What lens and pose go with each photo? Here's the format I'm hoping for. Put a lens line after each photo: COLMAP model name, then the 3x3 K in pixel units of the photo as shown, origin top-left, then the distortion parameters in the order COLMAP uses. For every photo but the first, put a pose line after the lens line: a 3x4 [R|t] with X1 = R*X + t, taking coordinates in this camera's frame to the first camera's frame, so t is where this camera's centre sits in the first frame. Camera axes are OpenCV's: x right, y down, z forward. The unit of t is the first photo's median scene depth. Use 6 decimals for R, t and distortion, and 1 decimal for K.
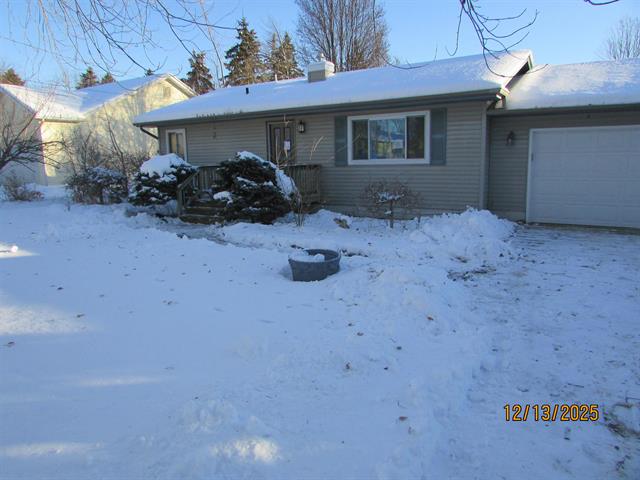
lens RADIAL K [[458.9, 0, 310.3], [0, 458.9, 238.9], [0, 0, 1]] dist [-0.040393, 0.027487]
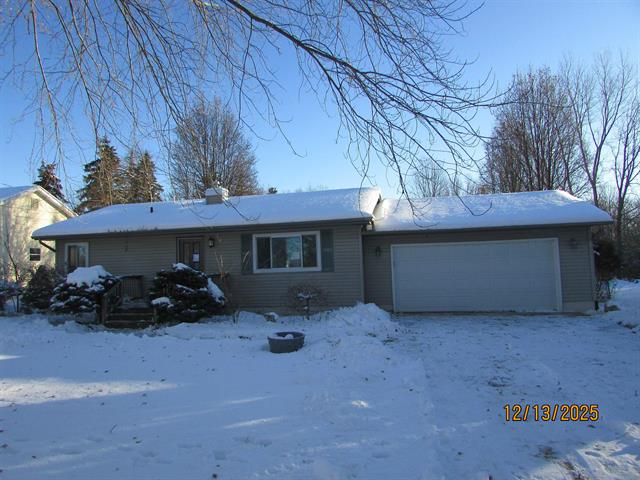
lens RADIAL K [[458.9, 0, 310.3], [0, 458.9, 238.9], [0, 0, 1]] dist [-0.040393, 0.027487]
pose [[0.942746, 0.006033, 0.333456, -0.193954], [0.072357, 0.972322, -0.222159, 0.032353], [-0.325567, 0.233567, 0.916216, -0.190858]]
